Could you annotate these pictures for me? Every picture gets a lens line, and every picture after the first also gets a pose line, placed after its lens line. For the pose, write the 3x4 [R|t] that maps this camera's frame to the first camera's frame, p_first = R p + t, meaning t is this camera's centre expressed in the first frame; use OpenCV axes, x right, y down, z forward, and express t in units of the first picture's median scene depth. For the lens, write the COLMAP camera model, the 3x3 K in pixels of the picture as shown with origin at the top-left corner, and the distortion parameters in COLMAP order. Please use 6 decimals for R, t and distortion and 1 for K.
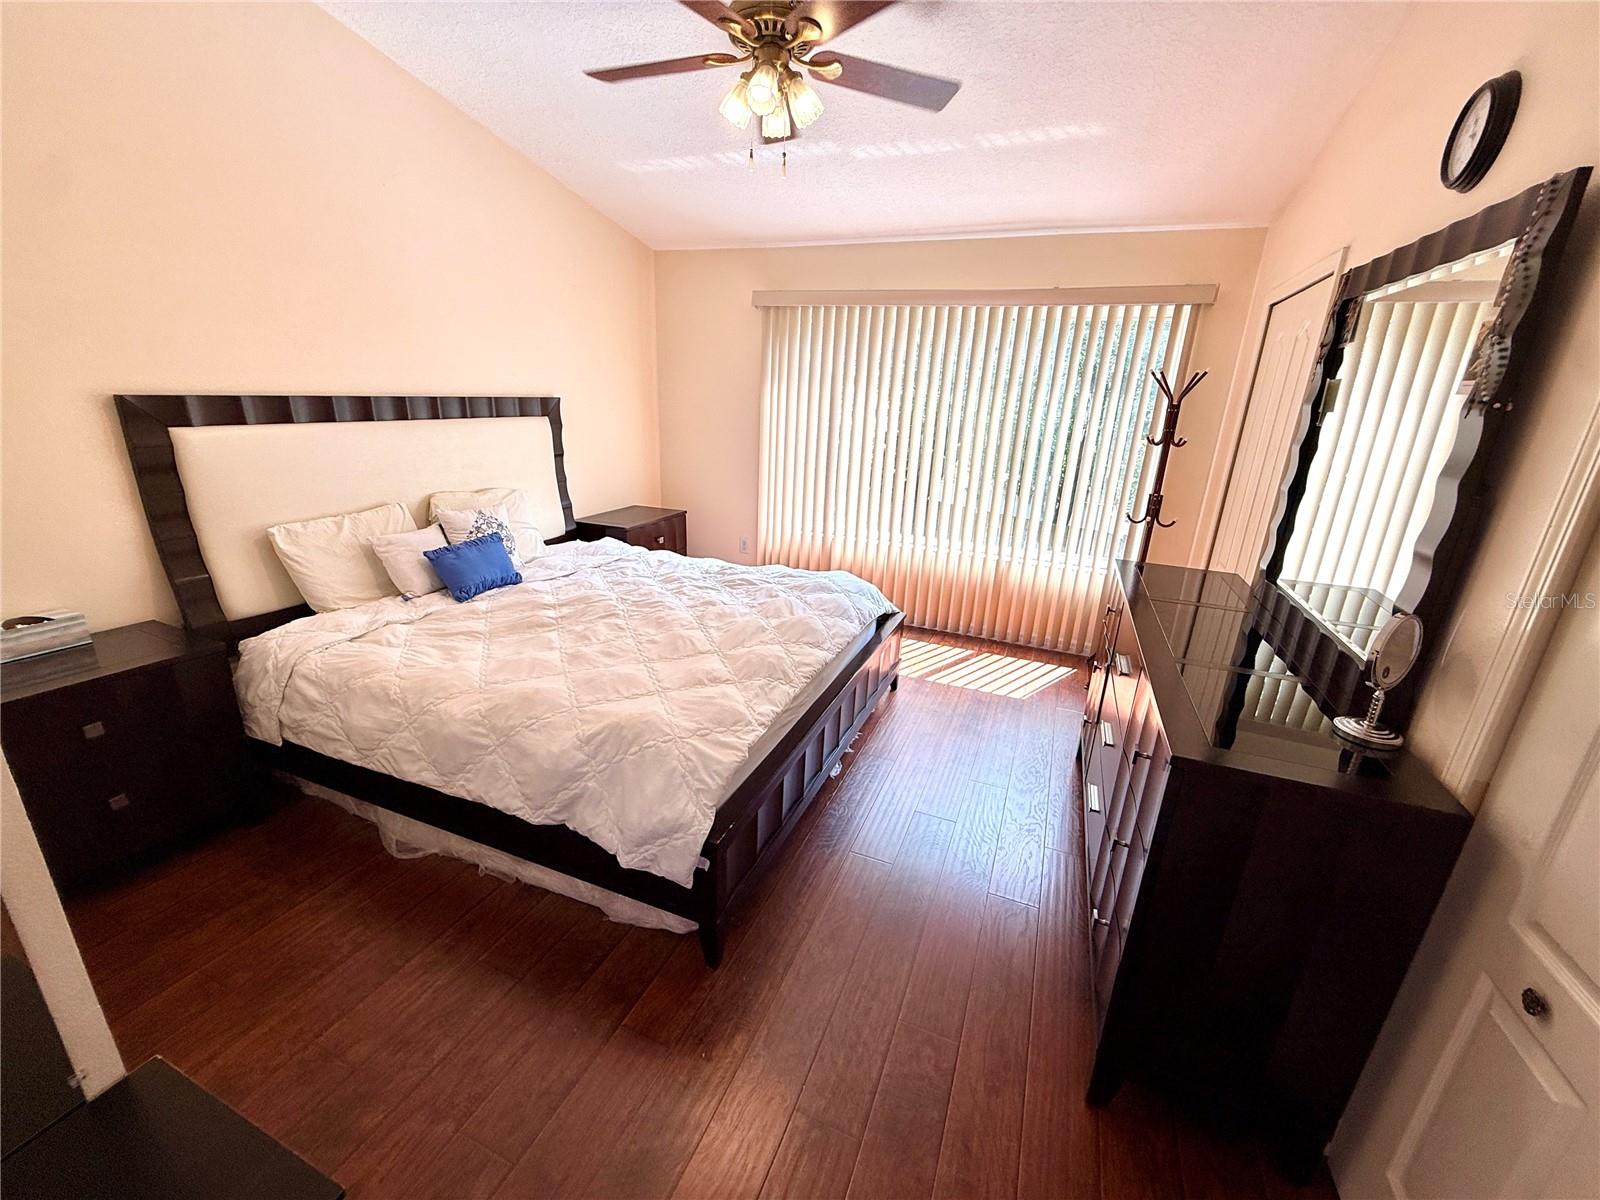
lens RADIAL K [[639.2, 0, 804.8], [0, 639.2, 603.4], [0, 0, 1]] dist [0.000201, -0.000266]
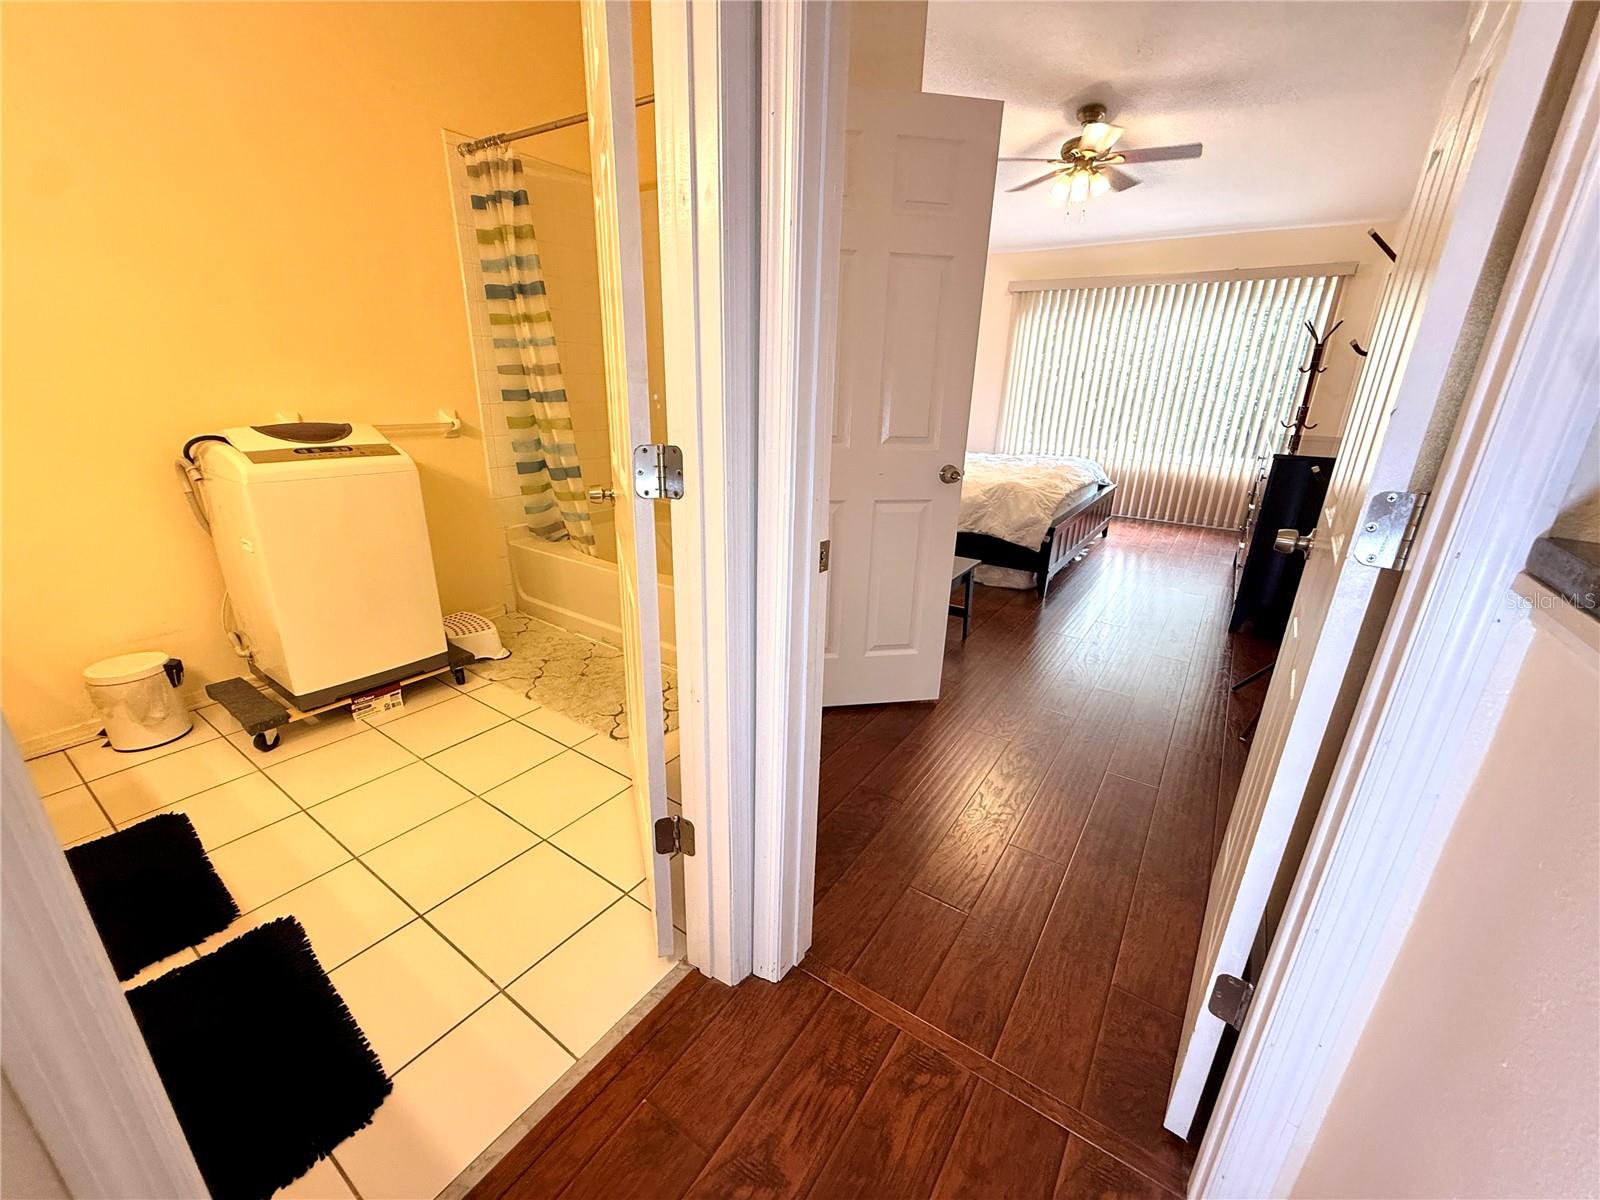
lens RADIAL K [[639.2, 0, 795.1], [0, 639.2, 596.6], [0, 0, 1]] dist [0.000201, -0.000266]
pose [[0.976193, 0.050916, -0.210844, -0.270026], [-0.048995, 0.998696, 0.014329, 0.310416], [0.211299, -0.003657, 0.977415, -0.706964]]
